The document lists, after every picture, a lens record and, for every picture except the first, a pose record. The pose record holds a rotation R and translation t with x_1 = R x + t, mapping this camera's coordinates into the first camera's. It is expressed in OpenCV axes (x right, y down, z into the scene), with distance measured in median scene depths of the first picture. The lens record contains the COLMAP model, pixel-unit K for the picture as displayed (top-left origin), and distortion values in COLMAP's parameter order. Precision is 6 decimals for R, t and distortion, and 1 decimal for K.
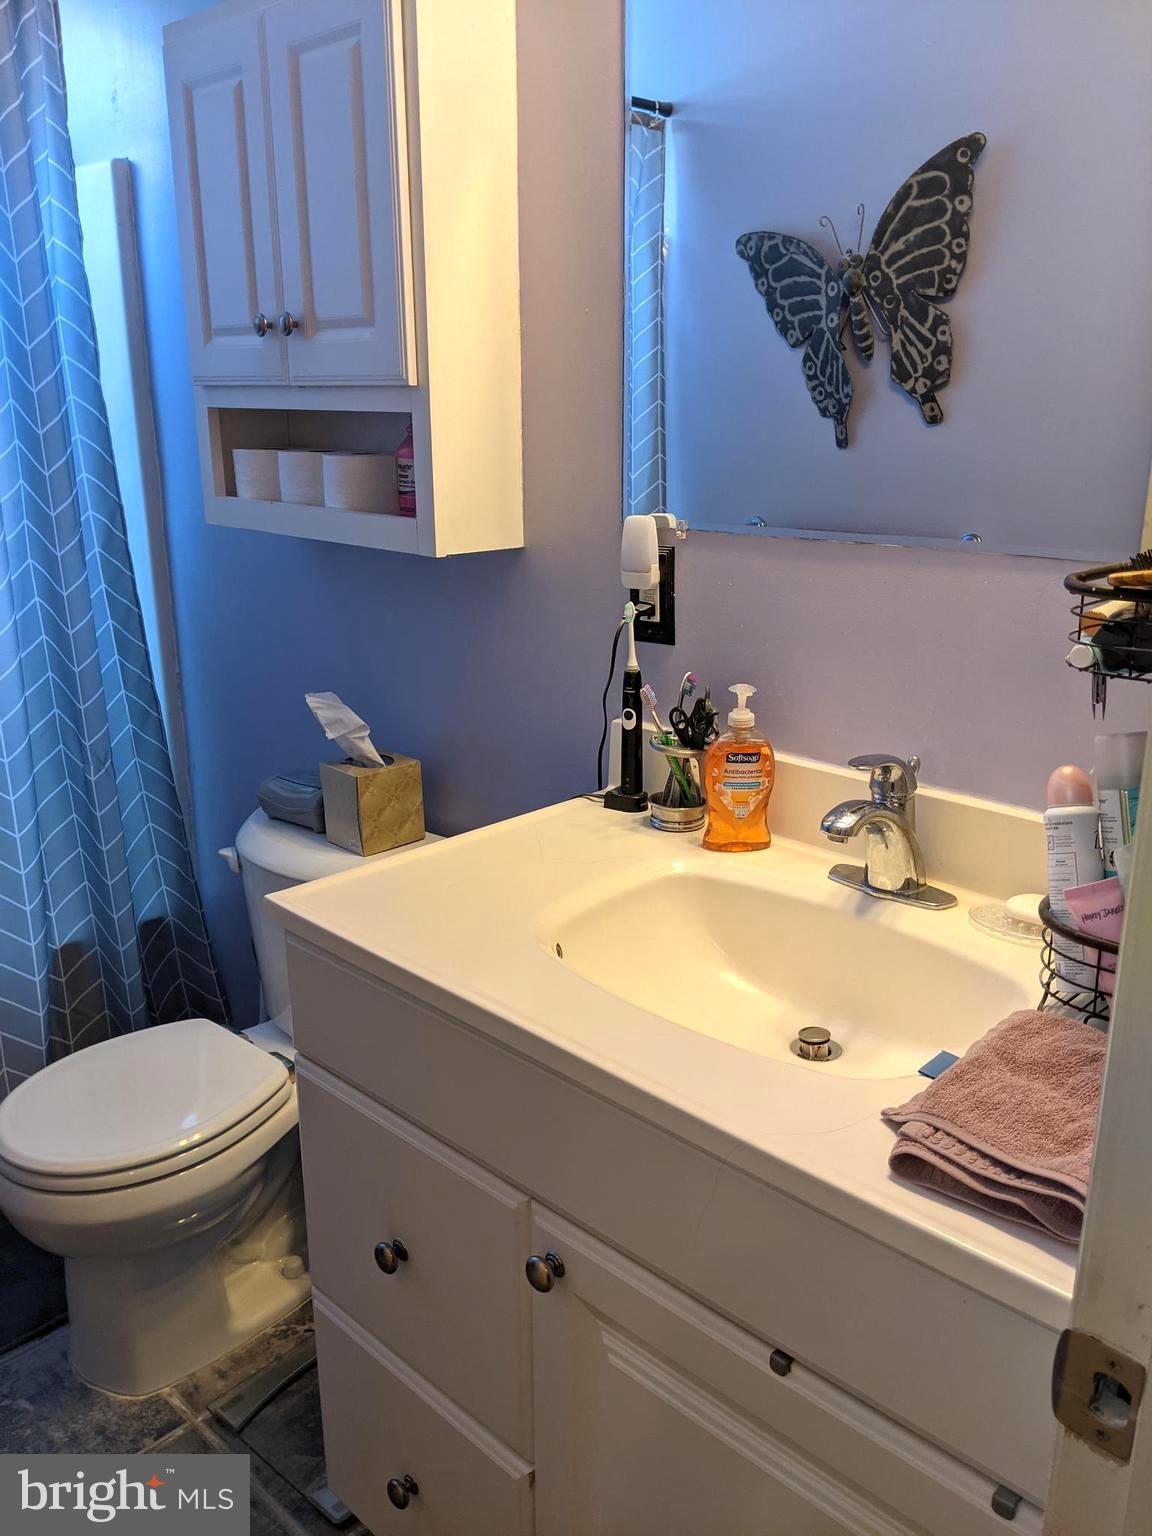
lens RADIAL K [[1214.7, 0, 613.4], [0, 1214.7, 764.5], [0, 0, 1]] dist [0.070370, -0.120318]
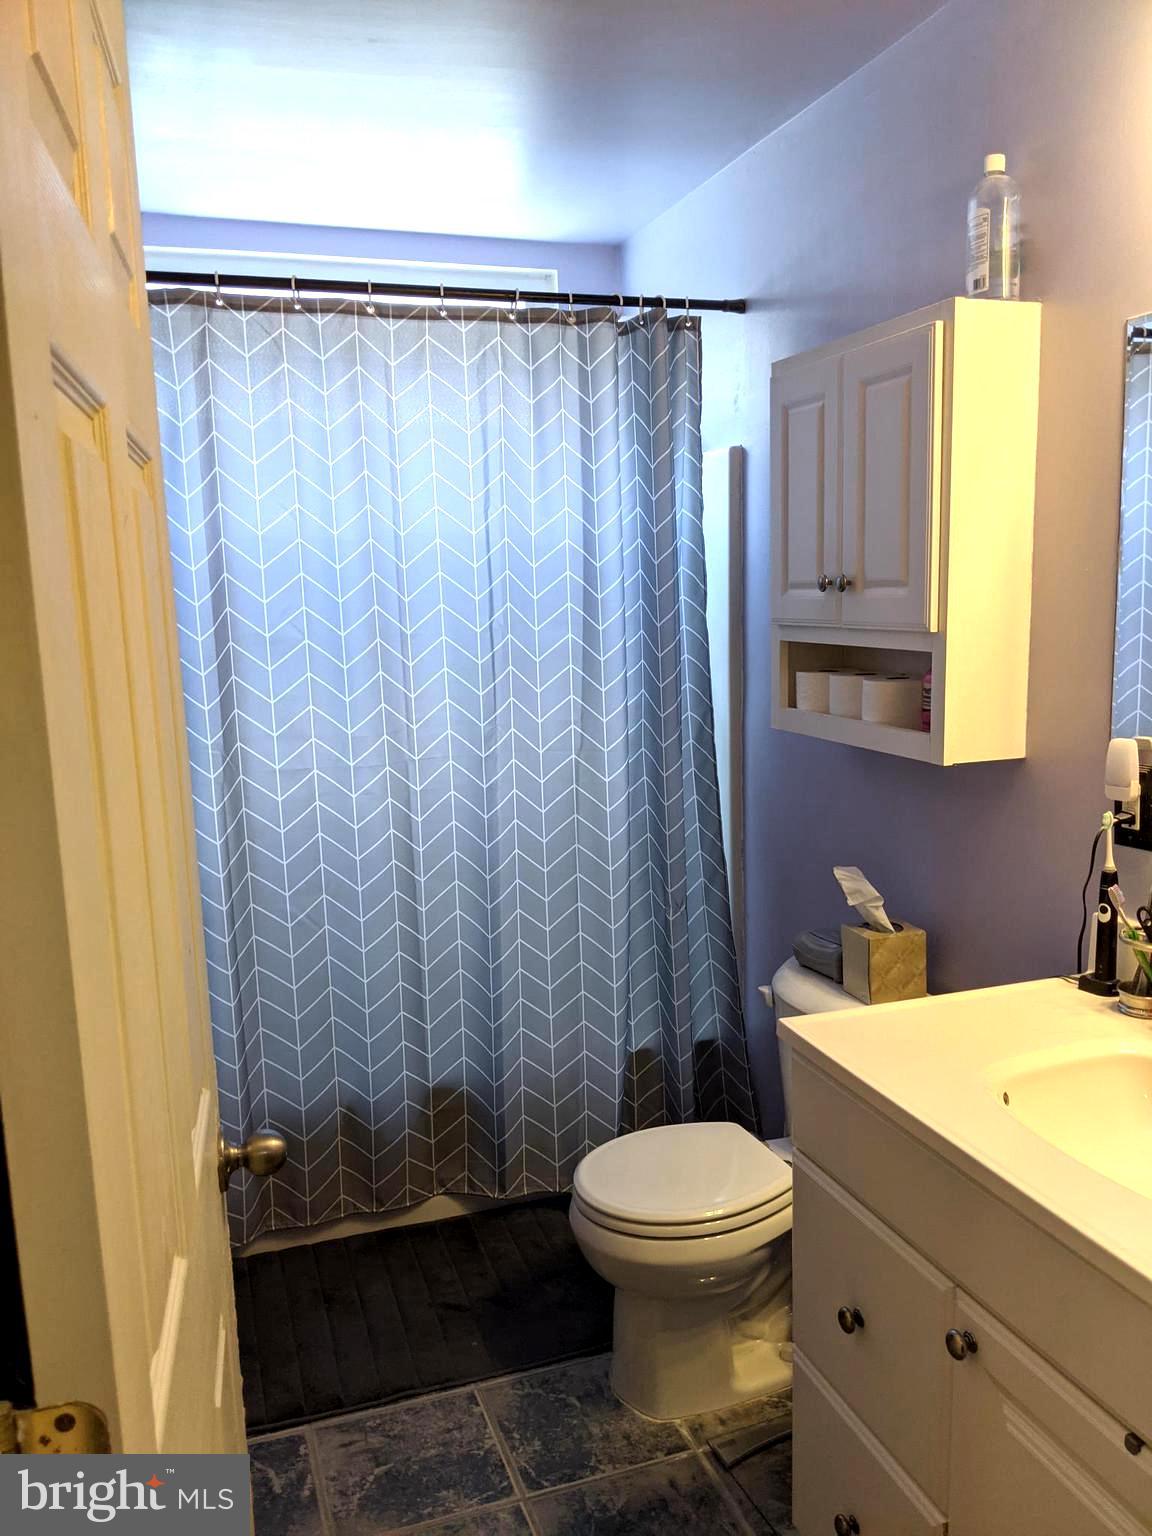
lens RADIAL K [[1199.4, 0, 569.8], [0, 1199.4, 801.5], [0, 0, 1]] dist [0.085135, -0.292438]
pose [[0.878266, 0.053309, -0.475191, 0.087451], [-0.102155, 0.991741, -0.077548, -0.001997], [0.467132, 0.116651, 0.876459, -0.198691]]
